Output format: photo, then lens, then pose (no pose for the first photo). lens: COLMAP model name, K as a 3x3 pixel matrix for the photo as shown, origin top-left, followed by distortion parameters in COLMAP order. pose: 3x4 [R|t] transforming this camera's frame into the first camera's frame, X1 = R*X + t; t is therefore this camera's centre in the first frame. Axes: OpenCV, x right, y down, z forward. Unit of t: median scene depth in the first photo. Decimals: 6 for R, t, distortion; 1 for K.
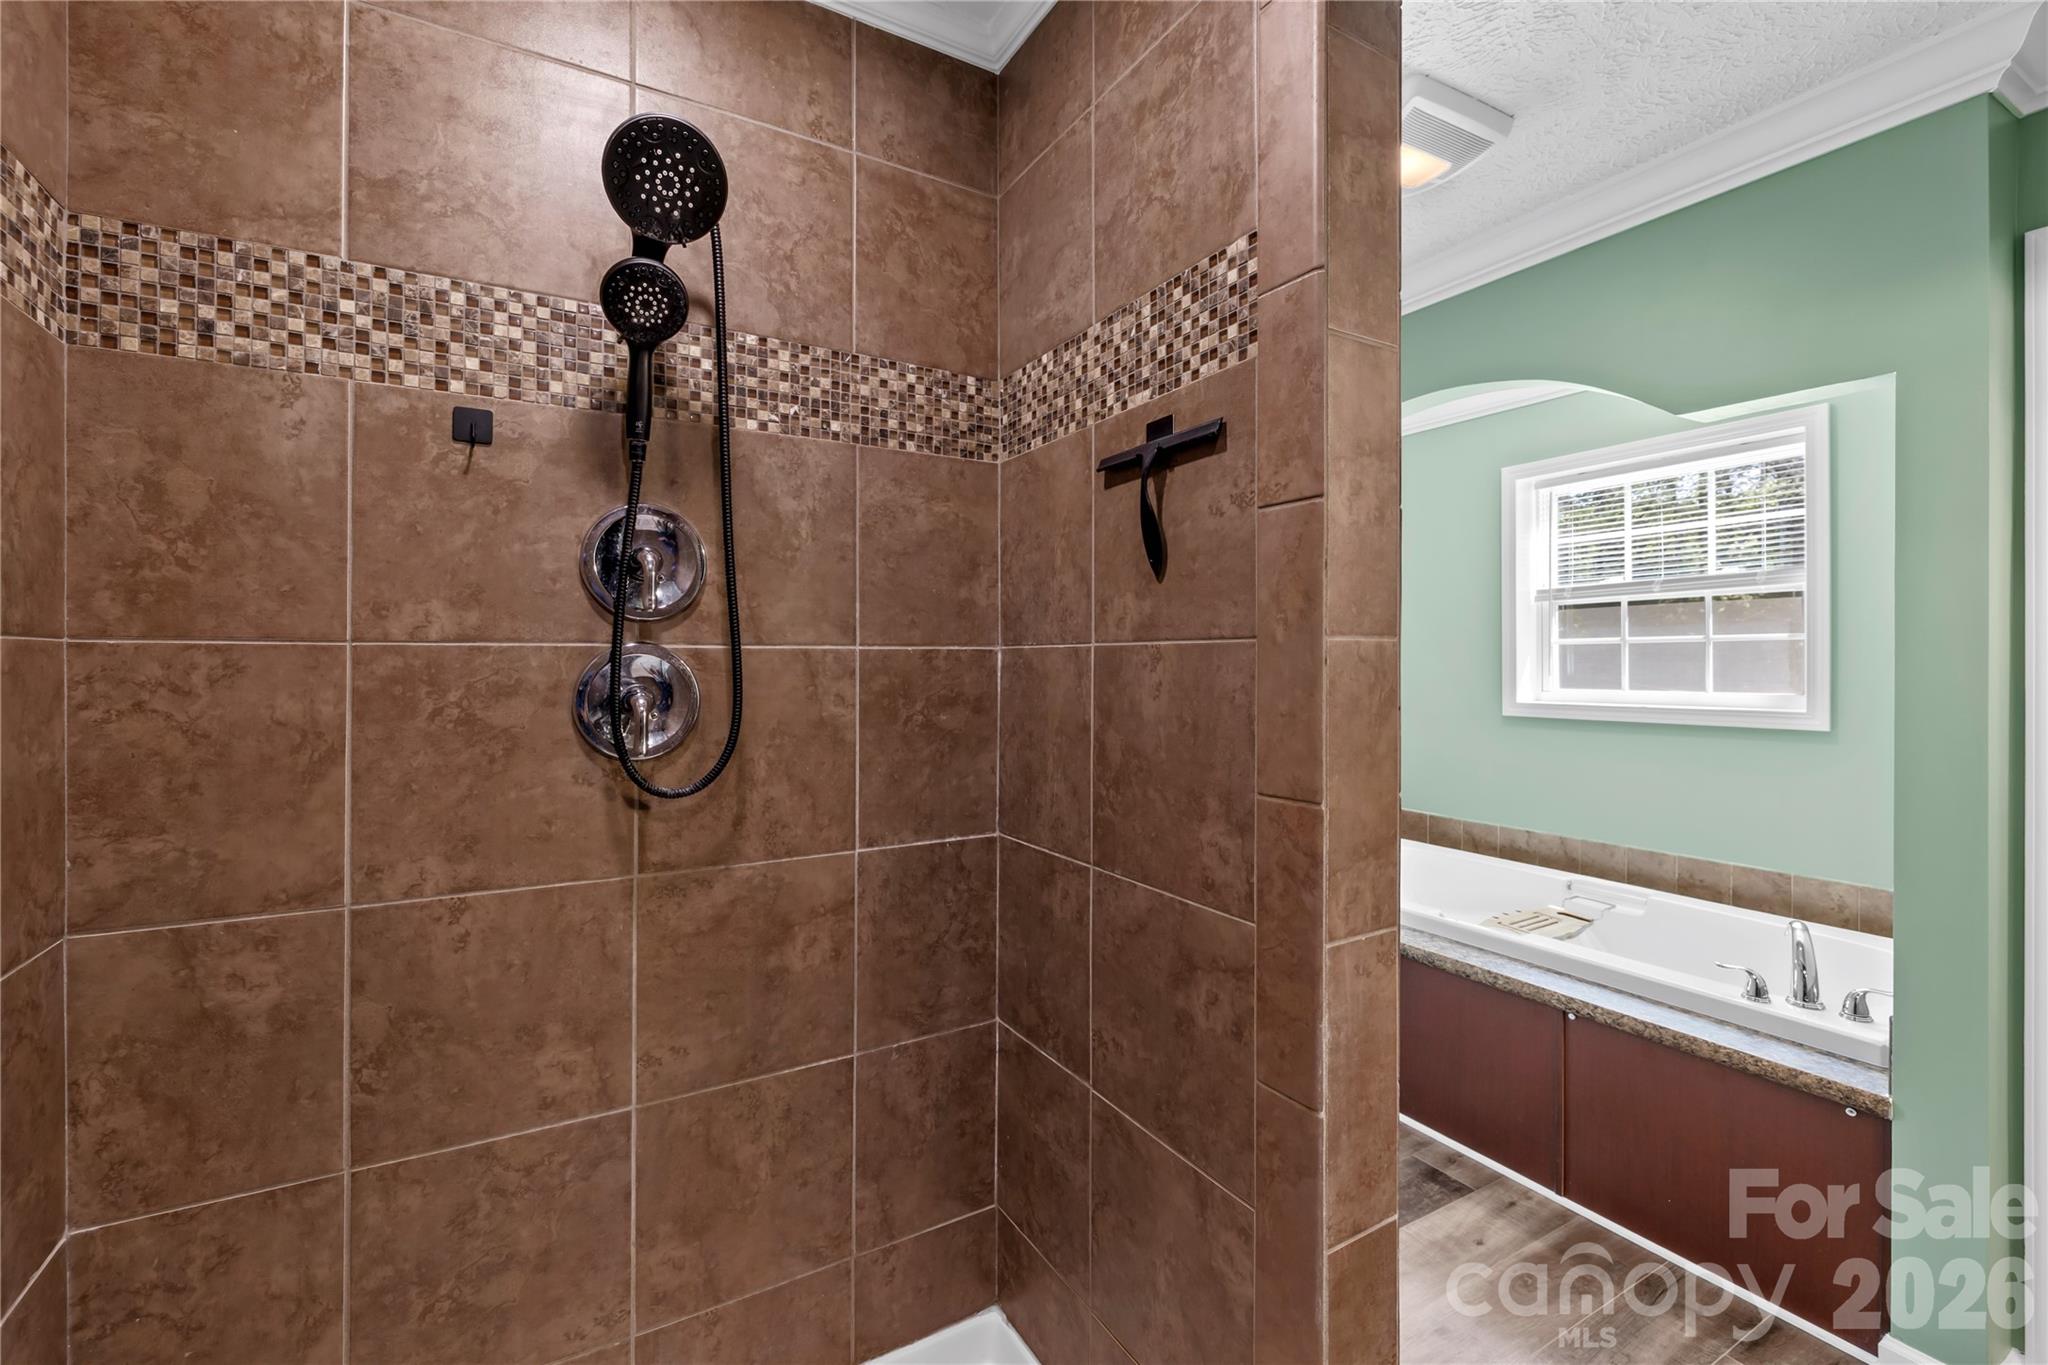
lens RADIAL K [[886.6, 0, 1027.8], [0, 886.6, 655.7], [0, 0, 1]] dist [-0.000808, -0.000215]
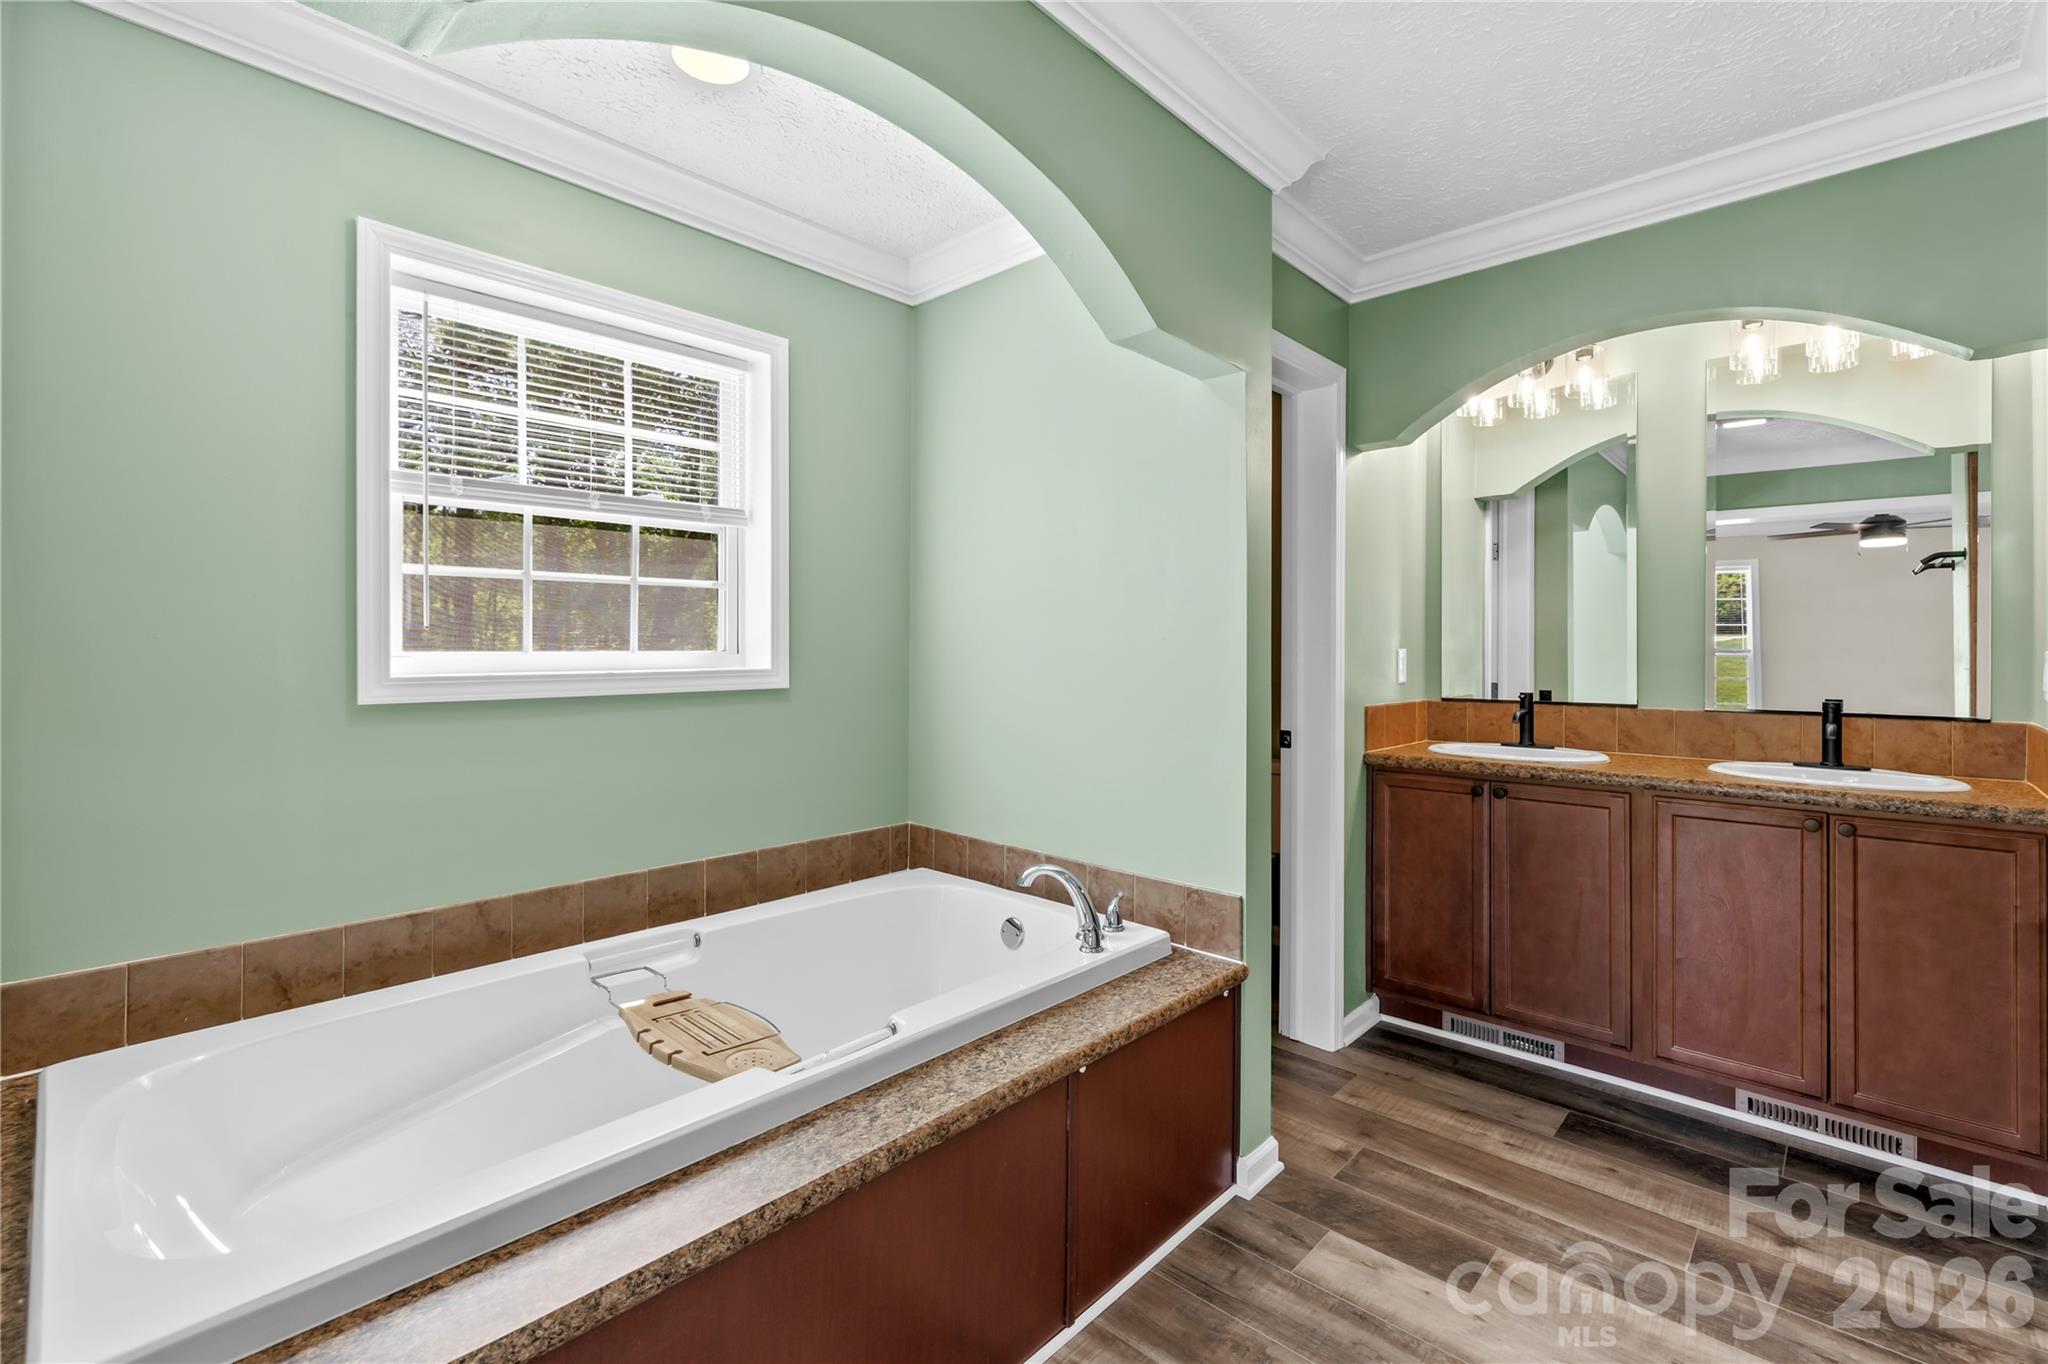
lens RADIAL K [[886.6, 0, 1027.8], [0, 886.6, 655.2], [0, 0, 1]] dist [-0.000808, -0.000215]
pose [[-0.284725, -0.005857, 0.958591, -0.057604], [-0.006914, 0.999968, 0.004056, 0.036437], [-0.958584, -0.005473, -0.284756, 0.831298]]
